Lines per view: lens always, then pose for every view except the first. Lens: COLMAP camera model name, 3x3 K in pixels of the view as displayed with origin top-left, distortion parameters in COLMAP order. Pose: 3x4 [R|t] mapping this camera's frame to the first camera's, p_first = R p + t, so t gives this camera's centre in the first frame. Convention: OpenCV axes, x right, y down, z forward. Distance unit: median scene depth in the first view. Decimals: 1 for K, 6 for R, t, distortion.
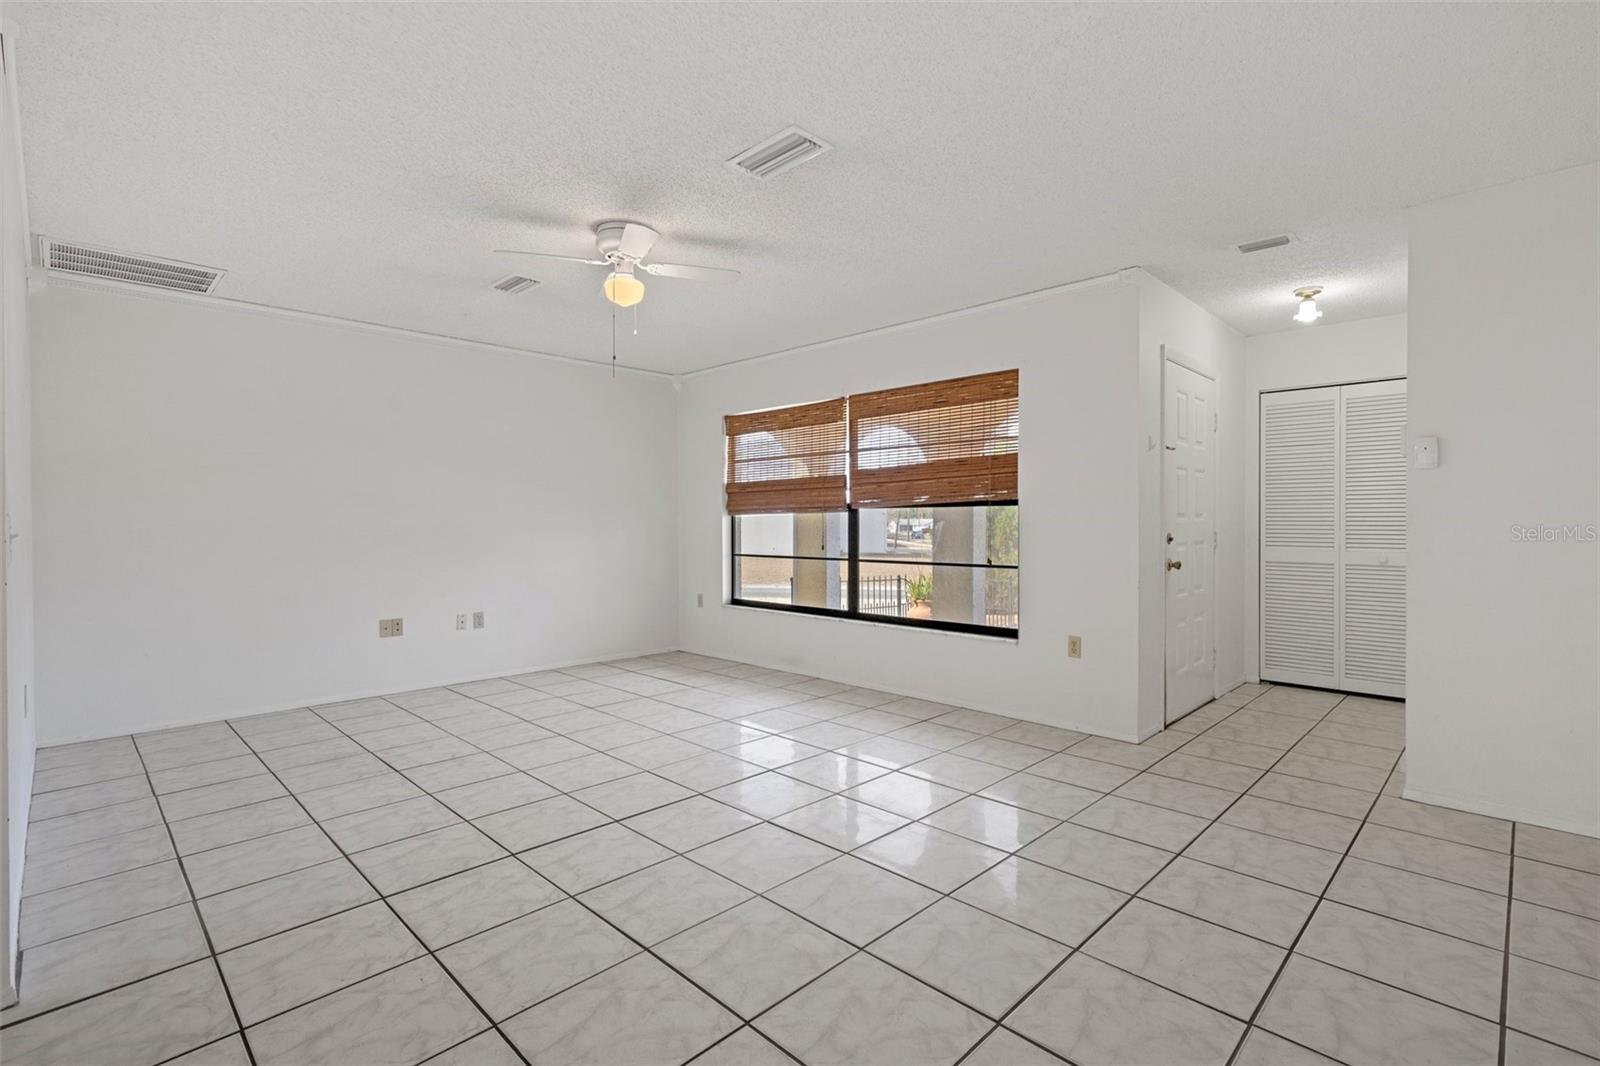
lens RADIAL K [[743.8, 0, 795.6], [0, 743.8, 531.4], [0, 0, 1]] dist [-0.004272, 0.002572]
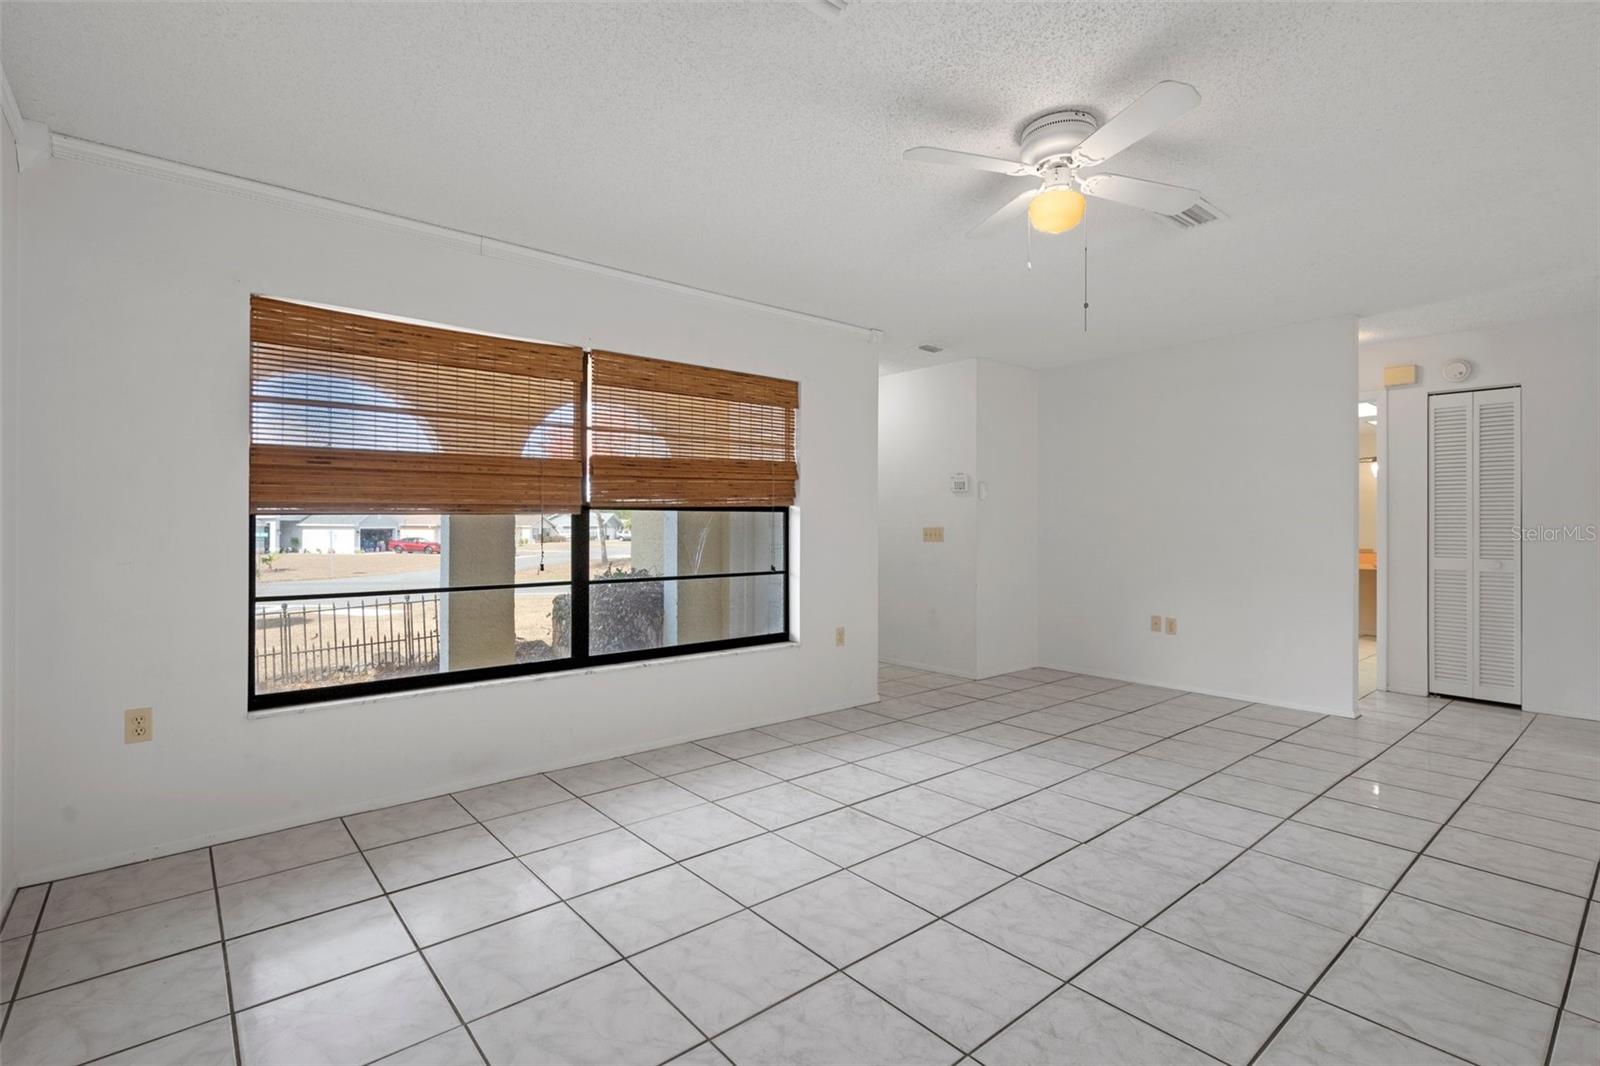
lens RADIAL K [[743.8, 0, 805.1], [0, 743.8, 518.5], [0, 0, 1]] dist [-0.004272, 0.002572]
pose [[0.087179, 0.012928, 0.996109, -0.728584], [0.013202, 0.999813, -0.014132, -0.011439], [-0.996105, 0.014383, 0.086992, 0.886931]]
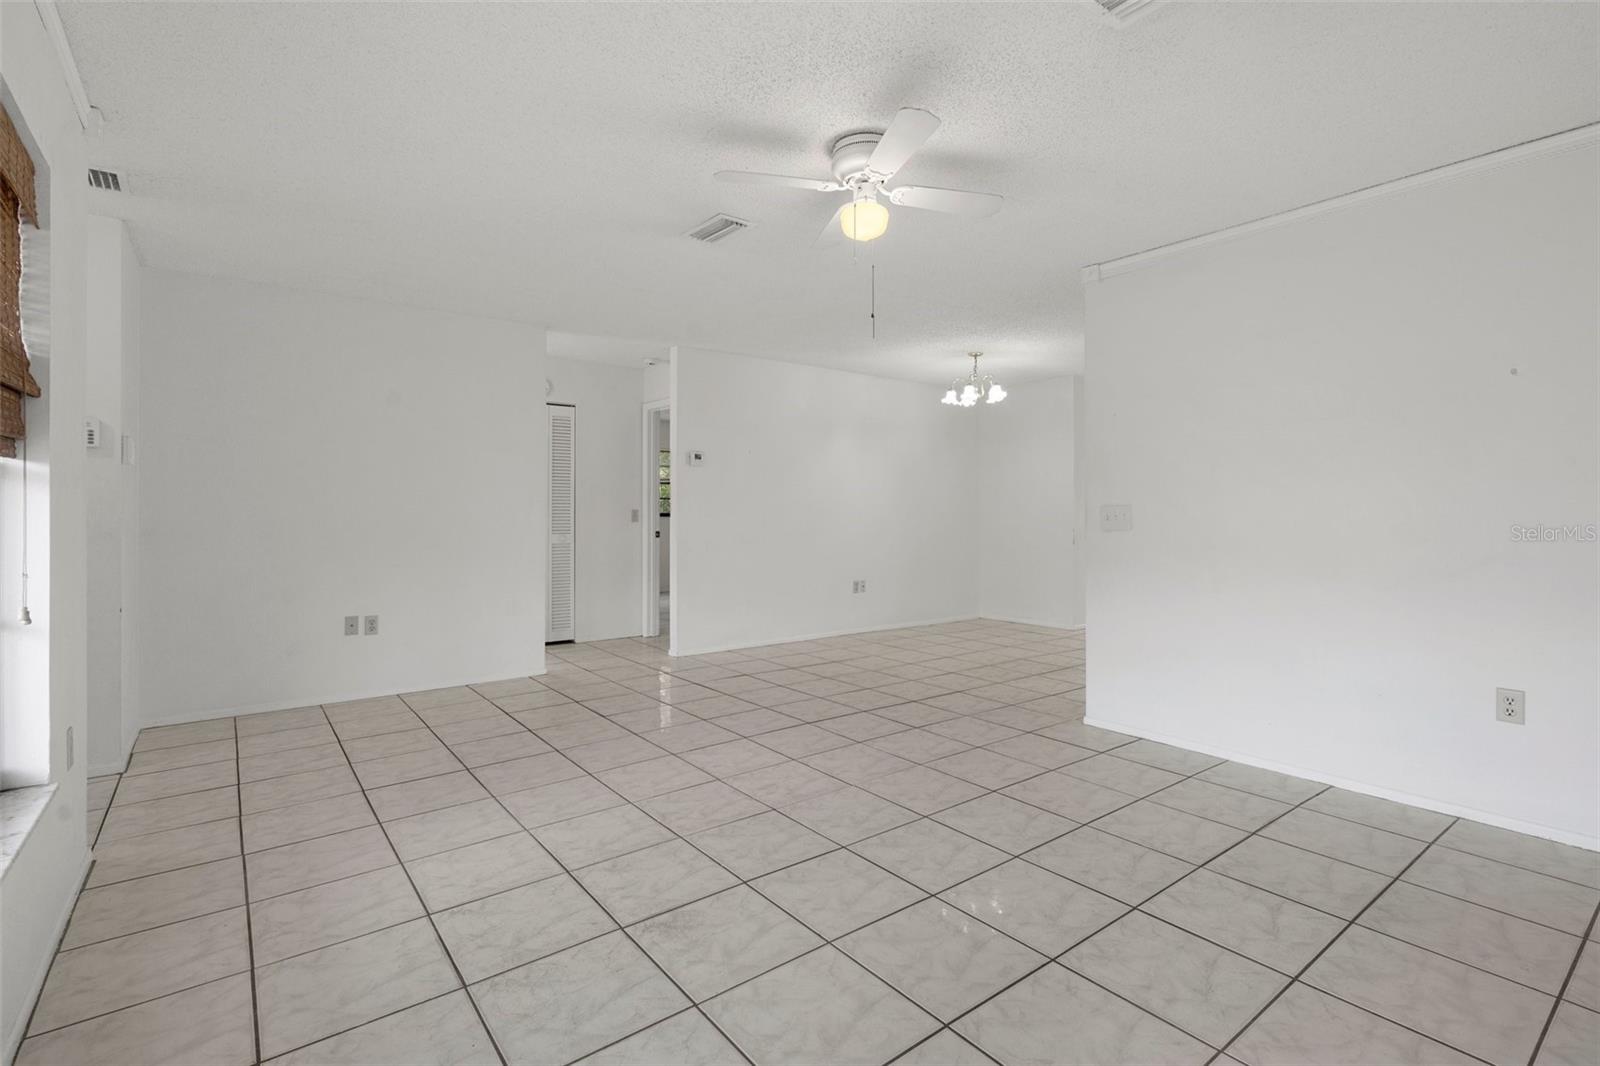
lens RADIAL K [[743.8, 0, 790.3], [0, 743.8, 517.9], [0, 0, 1]] dist [-0.004272, 0.002572]
pose [[-0.989926, 0.000855, 0.141584, -0.197030], [0.004350, 0.999693, 0.024373, -0.018892], [-0.141520, 0.024744, -0.989626, 1.350588]]
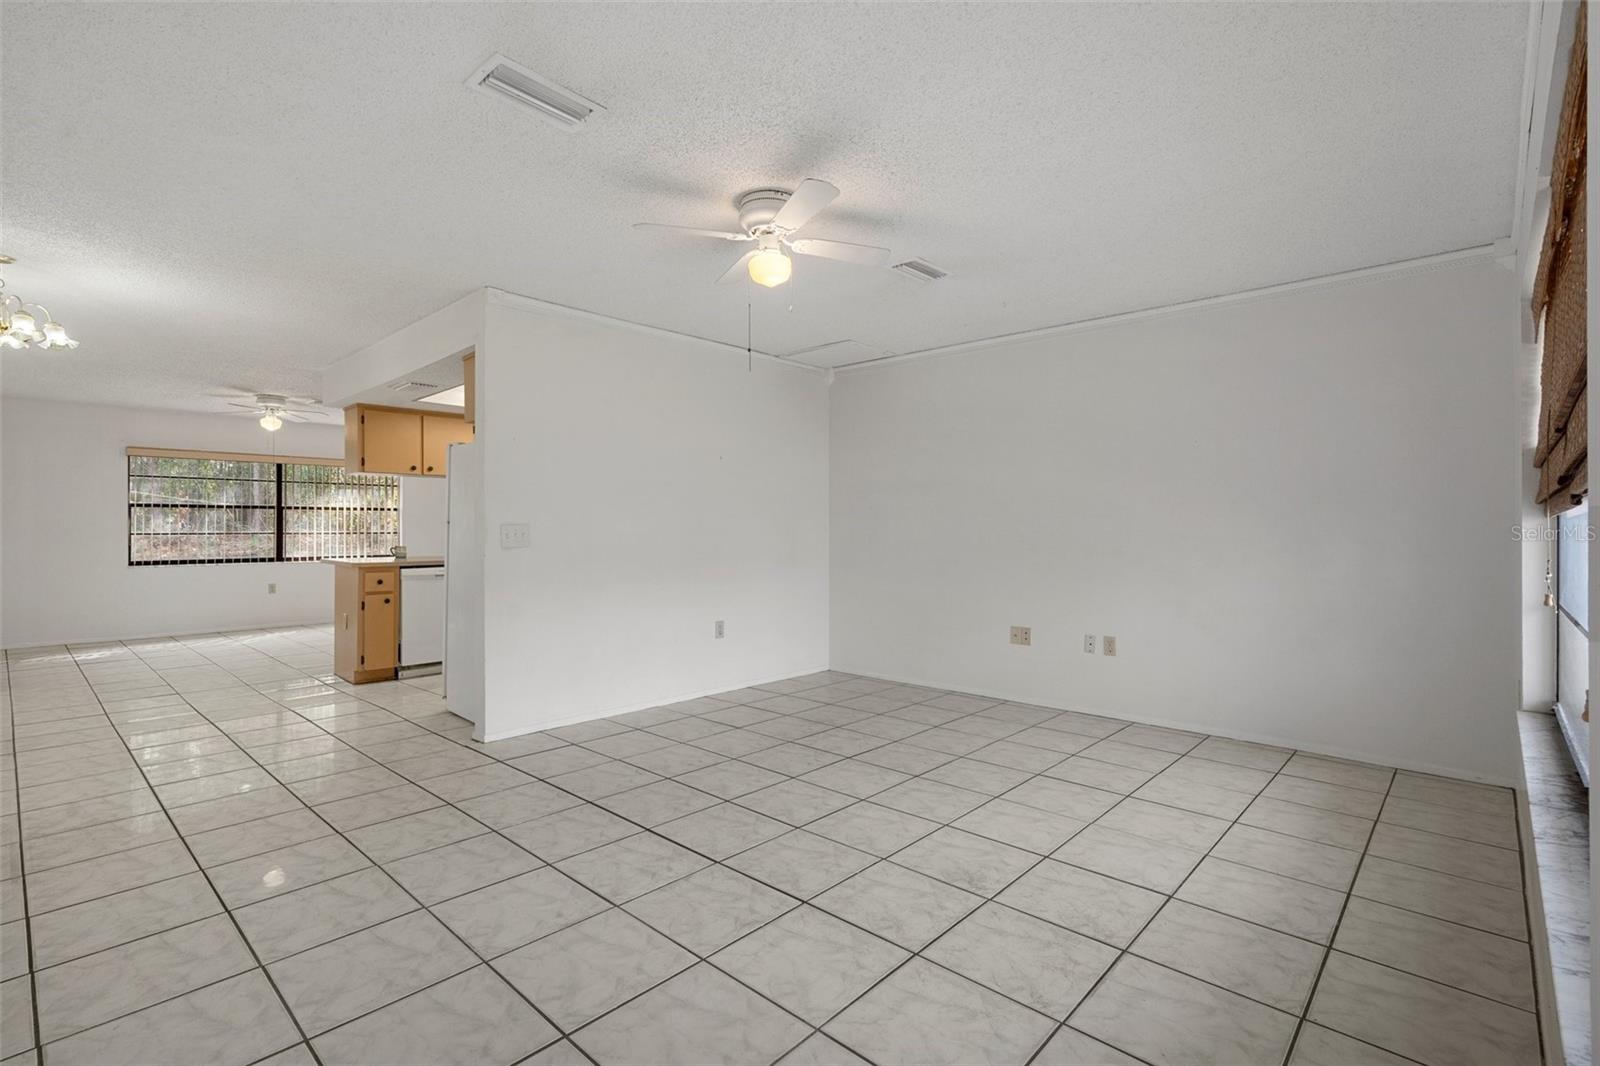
lens RADIAL K [[743.8, 0, 798.8], [0, 743.8, 528.6], [0, 0, 1]] dist [-0.004272, 0.002572]
pose [[0.030641, 0.001787, -0.999529, 0.493193], [-0.014842, 0.999889, 0.001332, -0.011405], [0.999420, 0.014794, 0.030664, 0.756366]]
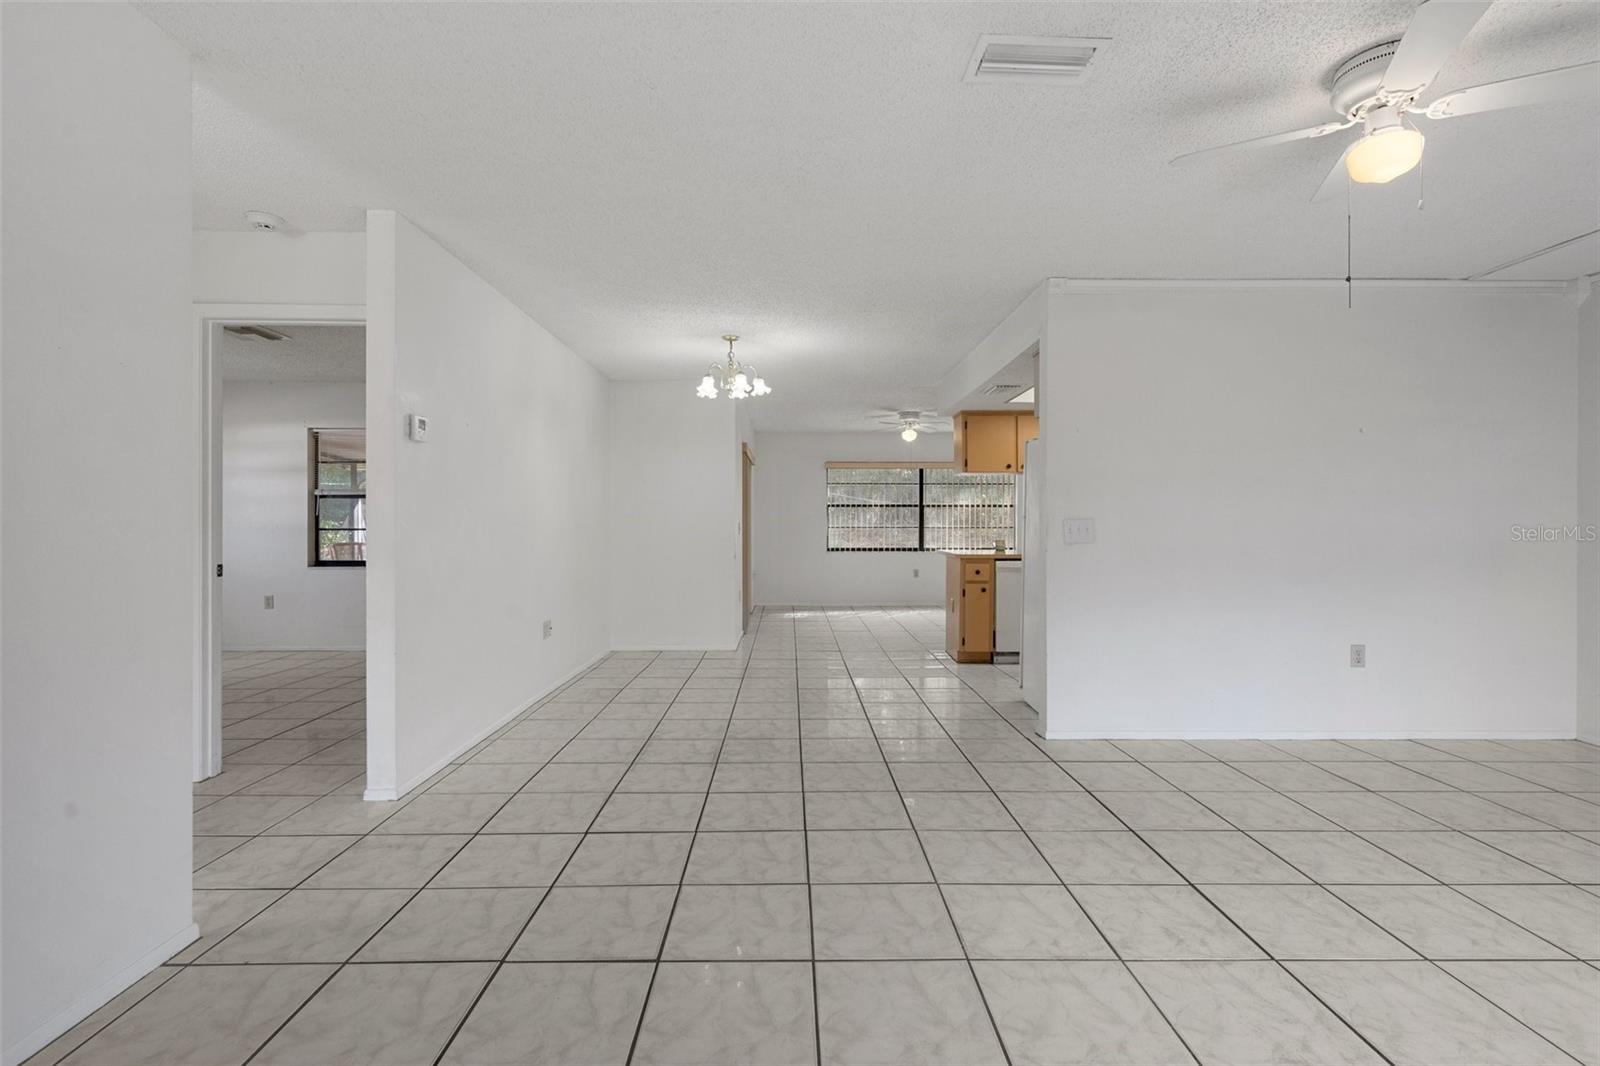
lens RADIAL K [[743.8, 0, 792.7], [0, 743.8, 528.7], [0, 0, 1]] dist [-0.004272, 0.002572]
pose [[-0.708976, 0.006173, -0.705206, 0.426762], [-0.010322, 0.999764, 0.019129, -0.012155], [0.705157, 0.020841, -0.708744, 0.820918]]
